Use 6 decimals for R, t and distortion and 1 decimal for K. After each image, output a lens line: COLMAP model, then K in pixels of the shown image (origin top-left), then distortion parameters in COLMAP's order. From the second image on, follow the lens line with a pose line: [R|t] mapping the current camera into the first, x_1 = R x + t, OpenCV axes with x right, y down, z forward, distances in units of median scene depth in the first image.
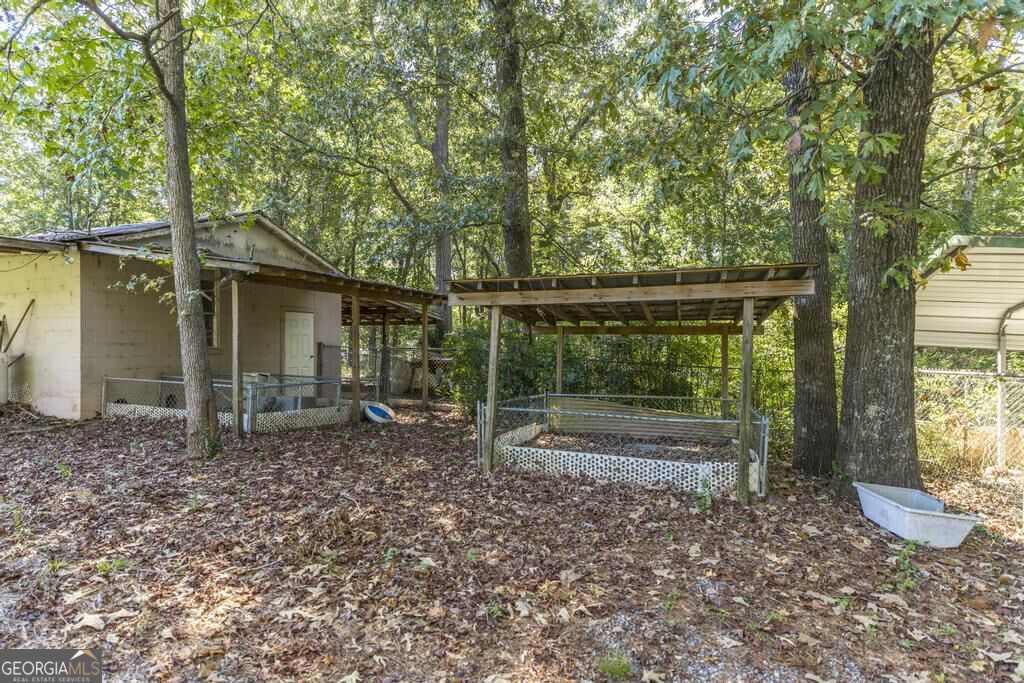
lens RADIAL K [[526.8, 0, 512.0], [0, 526.8, 341.5], [0, 0, 1]] dist [0.003811, 0.001192]
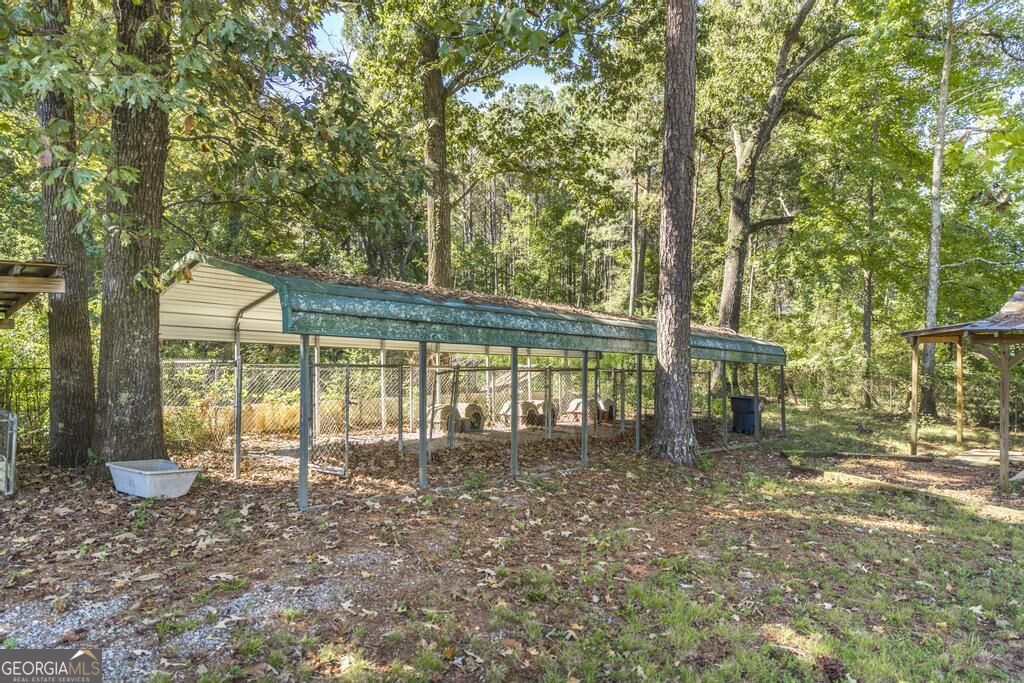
lens RADIAL K [[604.6, 0, 512.0], [0, 604.6, 341.5], [0, 0, 1]] dist [0.004986, -0.003321]
pose [[0.431885, -0.013469, 0.901828, -0.130110], [0.003335, 0.999905, 0.013337, -0.004509], [-0.901922, -0.002752, 0.431889, -0.315352]]
